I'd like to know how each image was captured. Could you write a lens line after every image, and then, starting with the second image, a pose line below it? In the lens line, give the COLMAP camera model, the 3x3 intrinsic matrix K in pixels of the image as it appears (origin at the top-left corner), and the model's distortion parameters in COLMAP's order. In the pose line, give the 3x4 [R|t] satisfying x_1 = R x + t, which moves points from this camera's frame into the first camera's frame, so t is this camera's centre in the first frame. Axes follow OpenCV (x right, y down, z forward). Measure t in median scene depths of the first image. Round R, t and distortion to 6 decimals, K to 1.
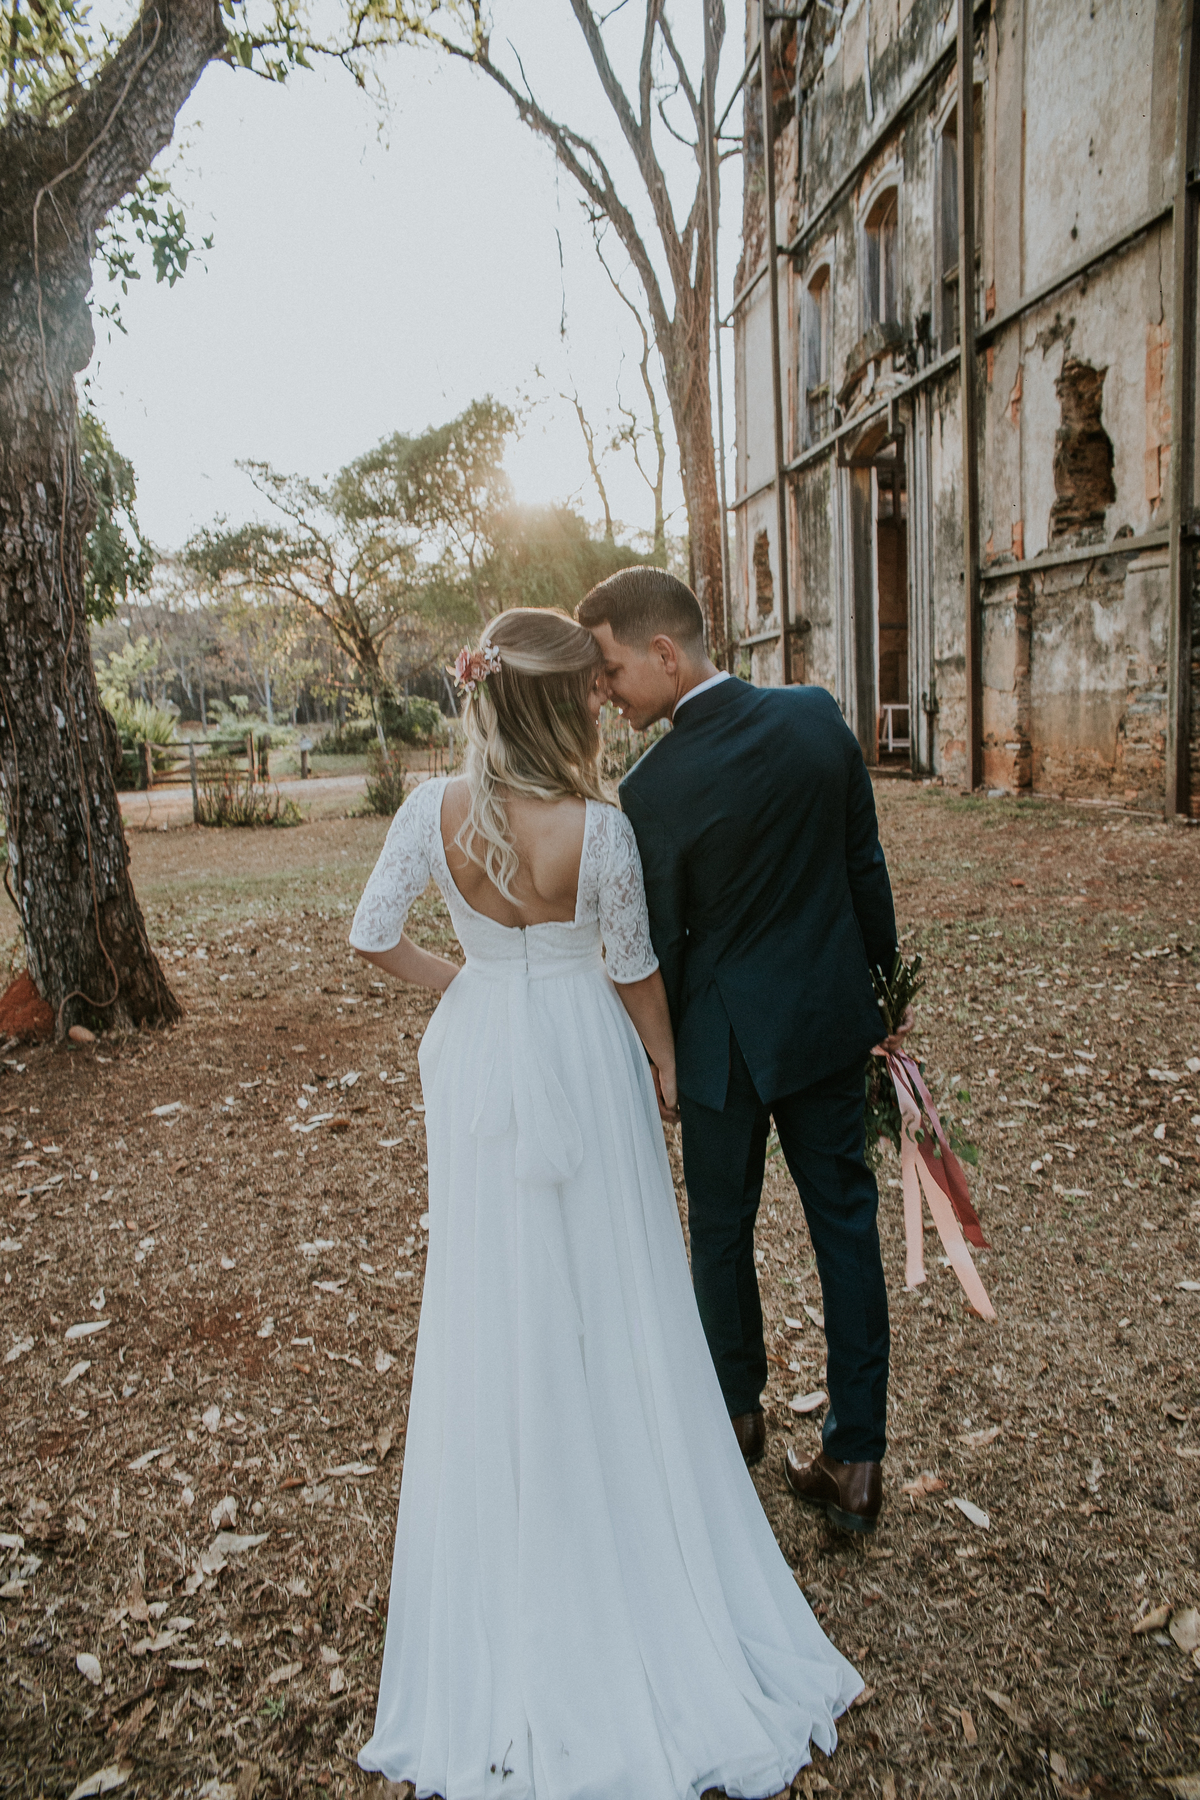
lens RADIAL K [[1228.0, 0, 621.6], [0, 1228.0, 907.1], [0, 0, 1]] dist [-0.117087, 0.090902]
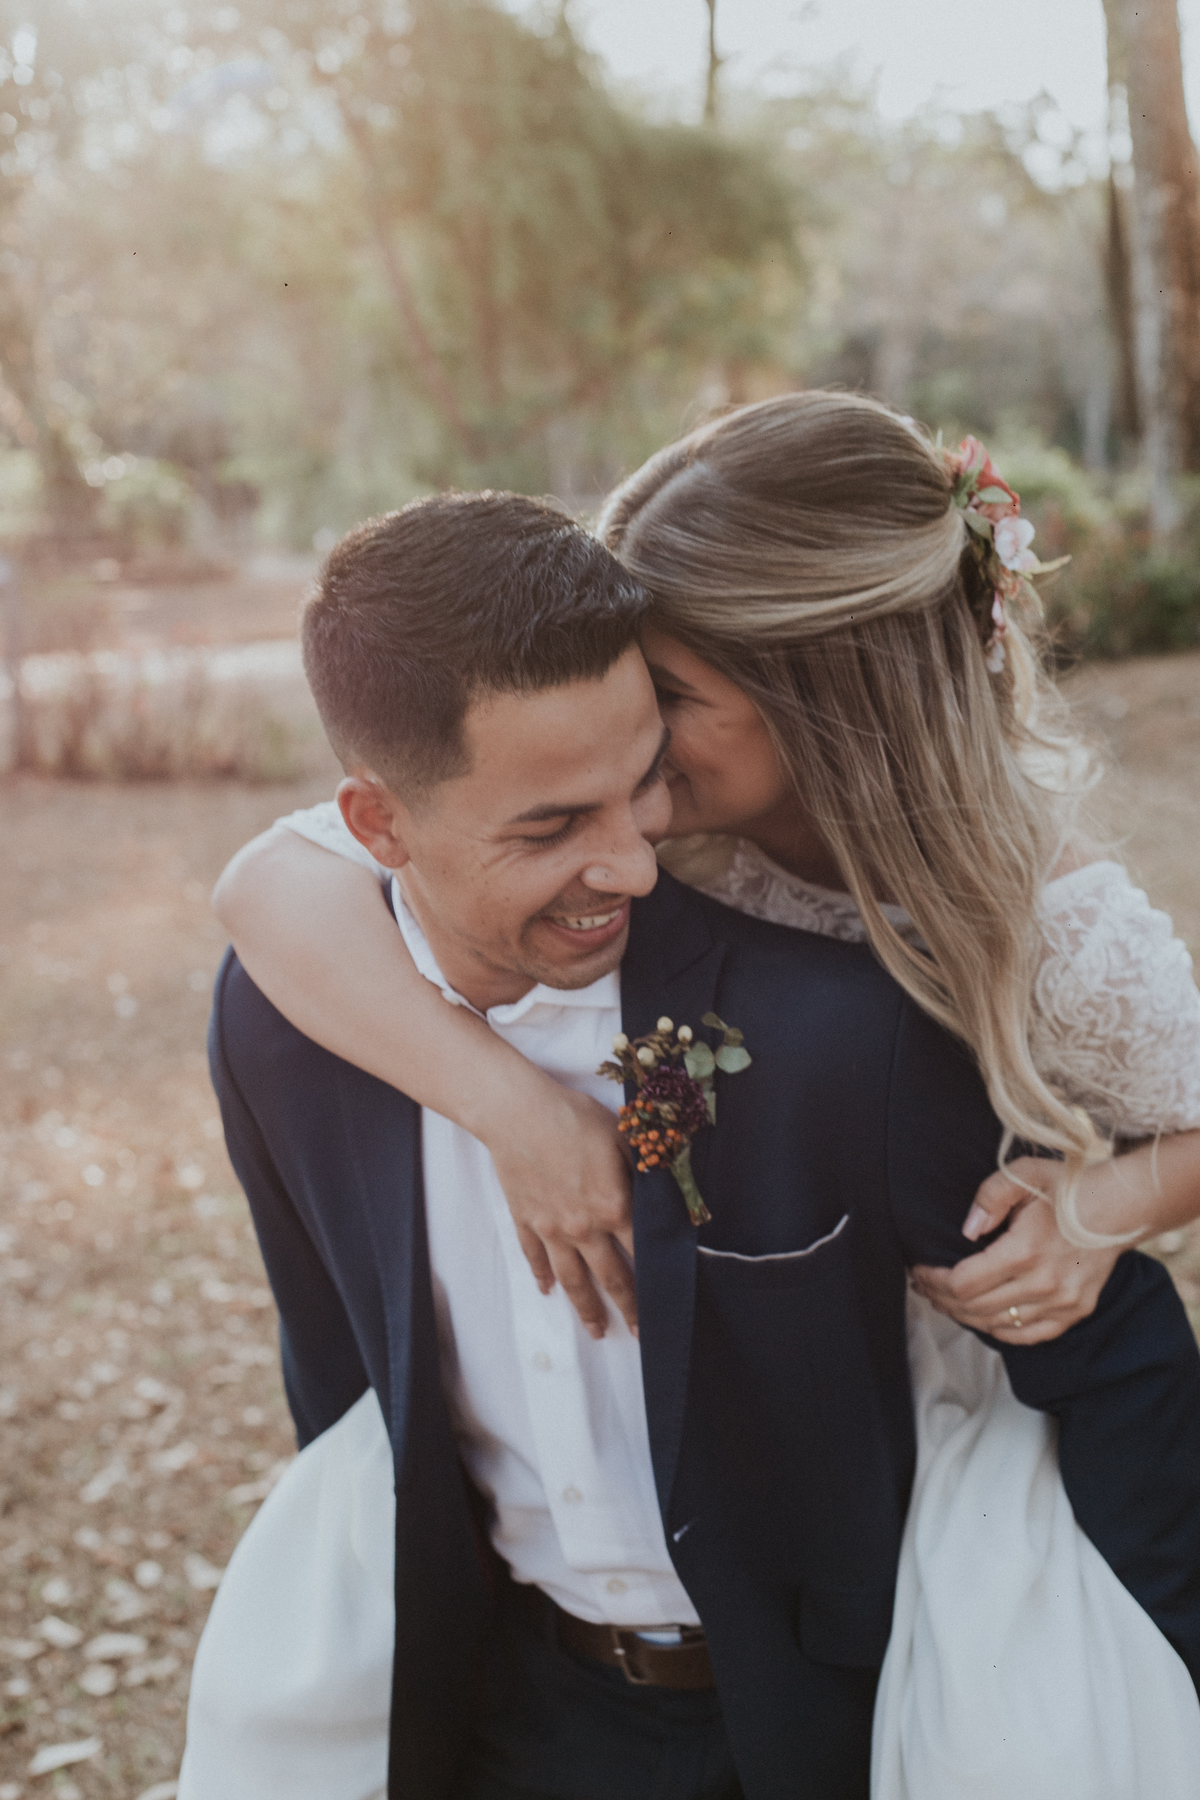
lens RADIAL K [[2715.8, 0, 600.0], [0, 2715.8, 900.0], [0, 0, 1]] dist [-0.109884, -0.006635]
pose [[0.990881, 0.000919, 0.134734, -0.415990], [0.001072, 0.999891, -0.014703, -0.023870], [-0.134733, 0.014713, 0.990773, 0.193496]]
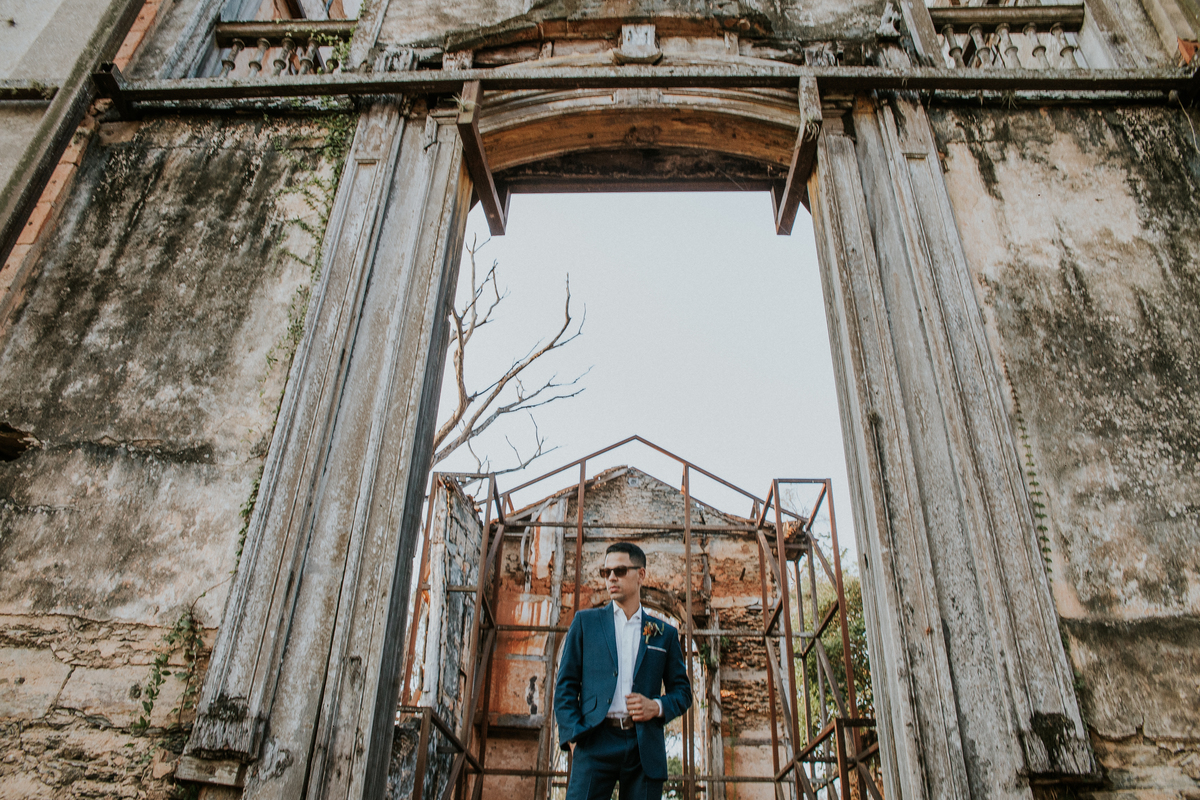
lens RADIAL K [[872.4, 0, 597.0], [0, 872.4, 385.4], [0, 0, 1]] dist [-0.116650, 0.091133]
pose [[0.197228, 0.572747, 0.795652, 0.003501], [0.109787, 0.793584, -0.598474, -0.124828], [-0.974191, 0.205388, 0.093637, 1.067748]]
